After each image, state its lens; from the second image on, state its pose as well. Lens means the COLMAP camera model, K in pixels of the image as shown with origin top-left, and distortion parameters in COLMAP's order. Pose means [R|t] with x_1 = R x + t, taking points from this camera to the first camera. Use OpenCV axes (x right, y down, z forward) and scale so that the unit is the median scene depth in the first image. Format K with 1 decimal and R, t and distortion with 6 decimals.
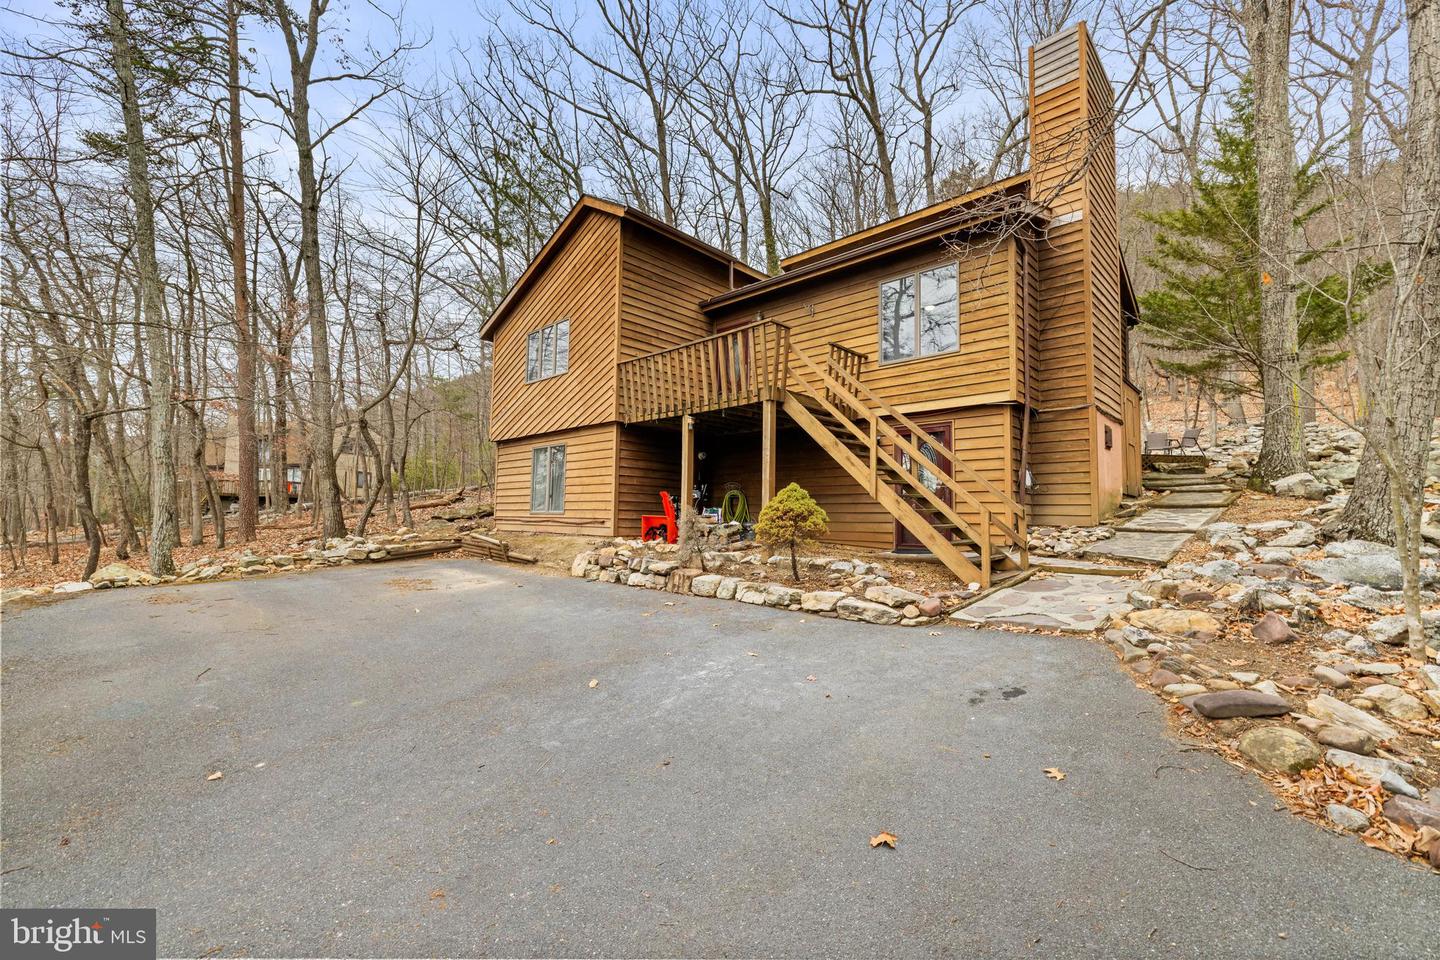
lens RADIAL K [[601.2, 0, 716.6], [0, 601.2, 476.6], [0, 0, 1]] dist [0.000798, 0.000323]
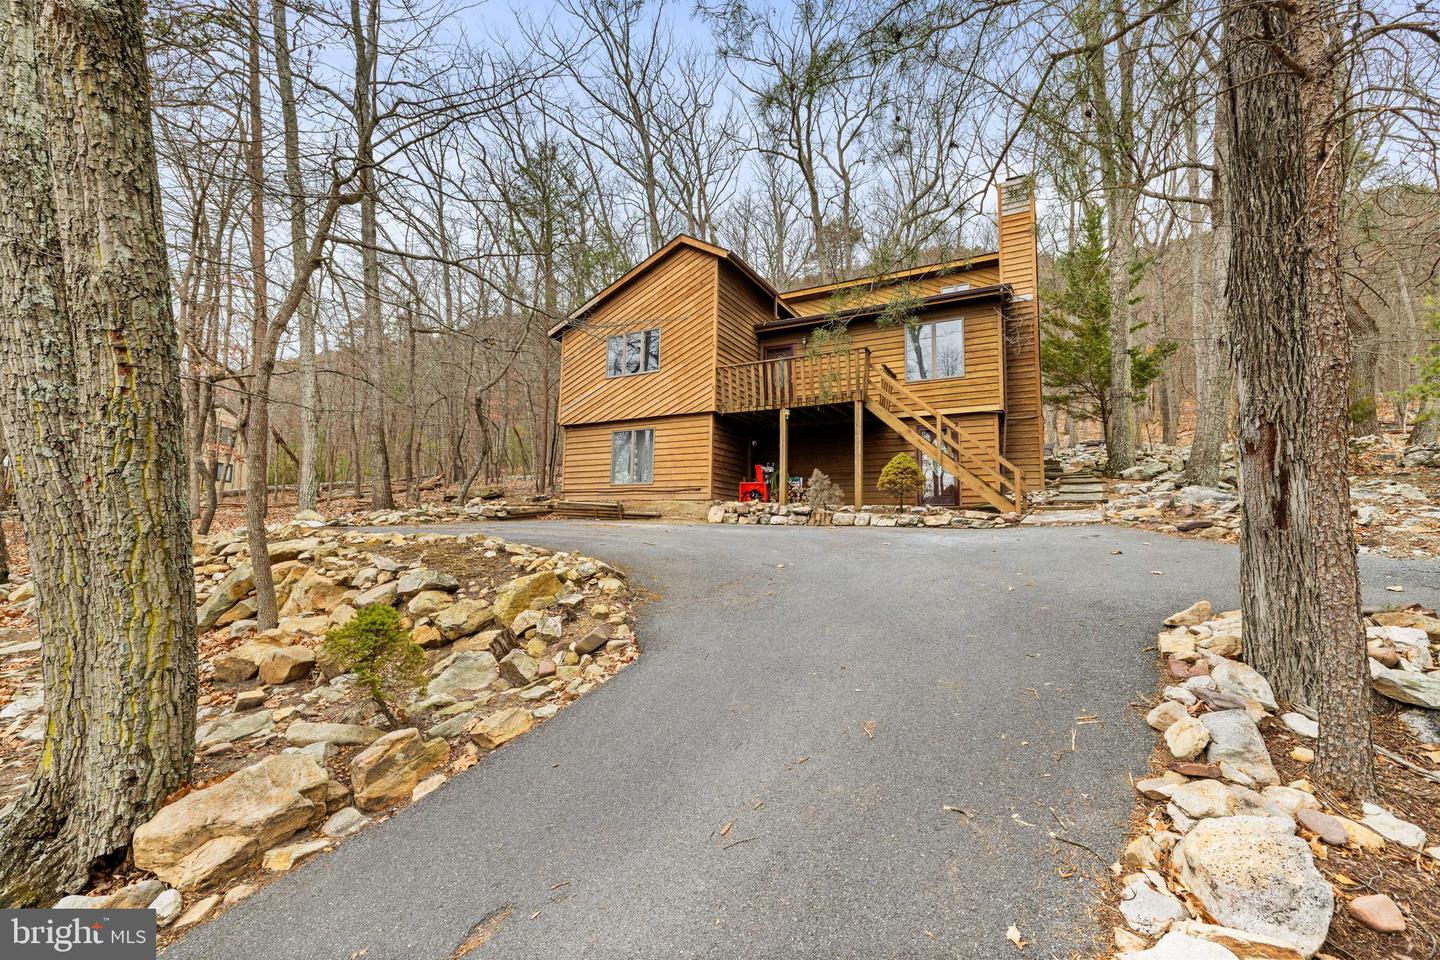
lens RADIAL K [[601.2, 0, 722.4], [0, 601.2, 474.0], [0, 0, 1]] dist [0.000798, 0.000323]
pose [[0.966907, 0.030228, 0.253330, -0.483719], [-0.023447, 0.999282, -0.029745, 0.083447], [-0.254048, 0.022820, 0.966922, -0.267339]]
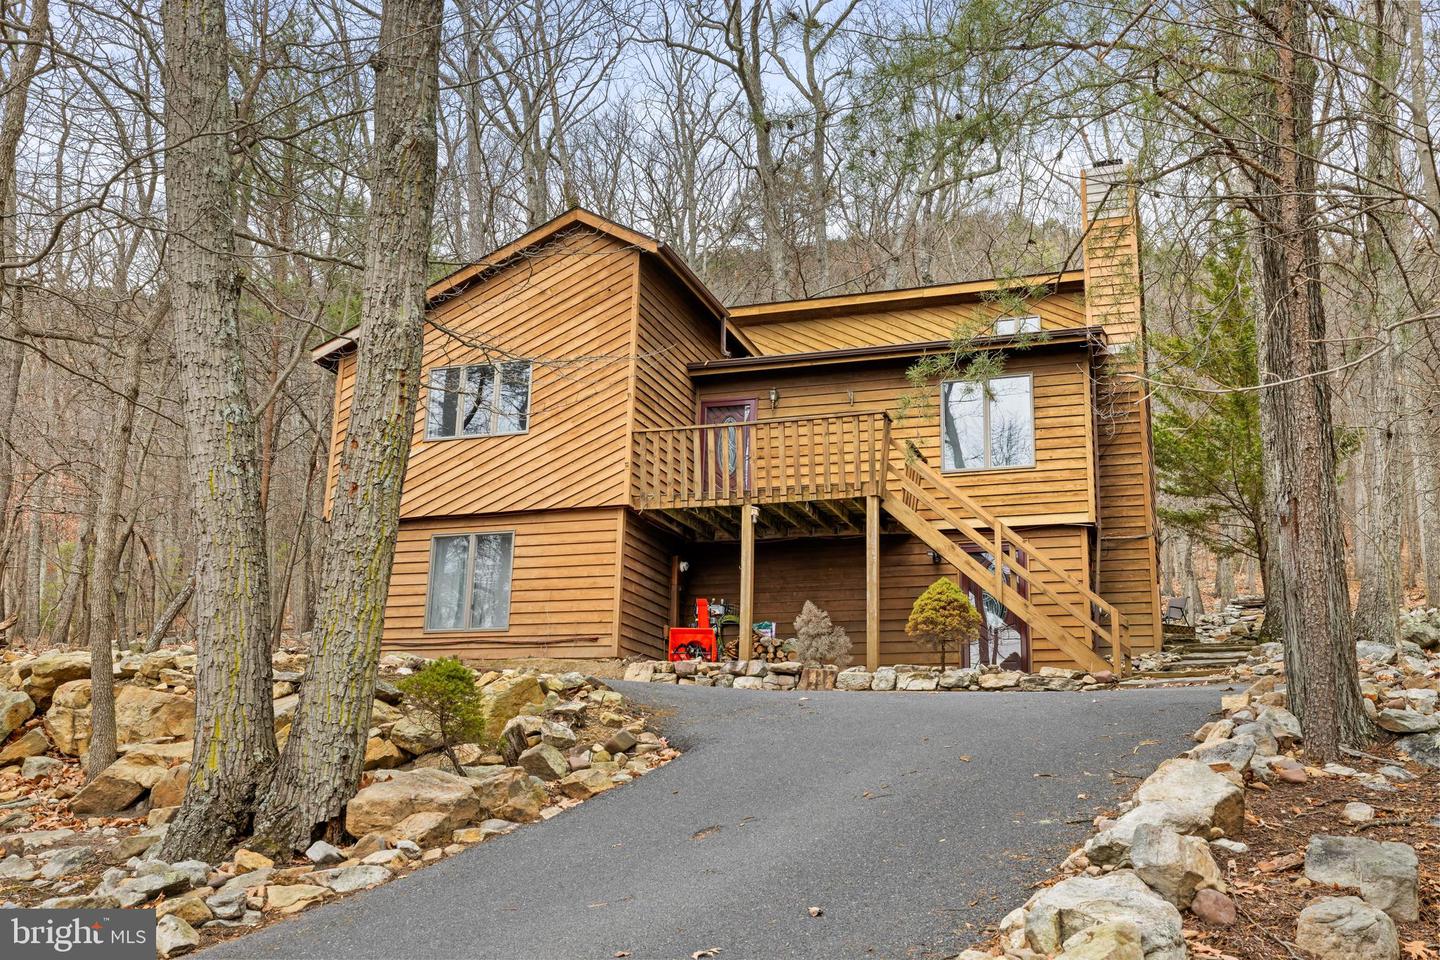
lens RADIAL K [[1356.5, 0, 718.3], [0, 1356.5, 478.5], [0, 0, 1]] dist [-0.004108, 0.000000]
pose [[0.913647, 0.112067, 0.390755, -0.747219], [-0.042433, 0.982290, -0.182501, 0.185230], [-0.404287, 0.150161, 0.902222, -0.609254]]
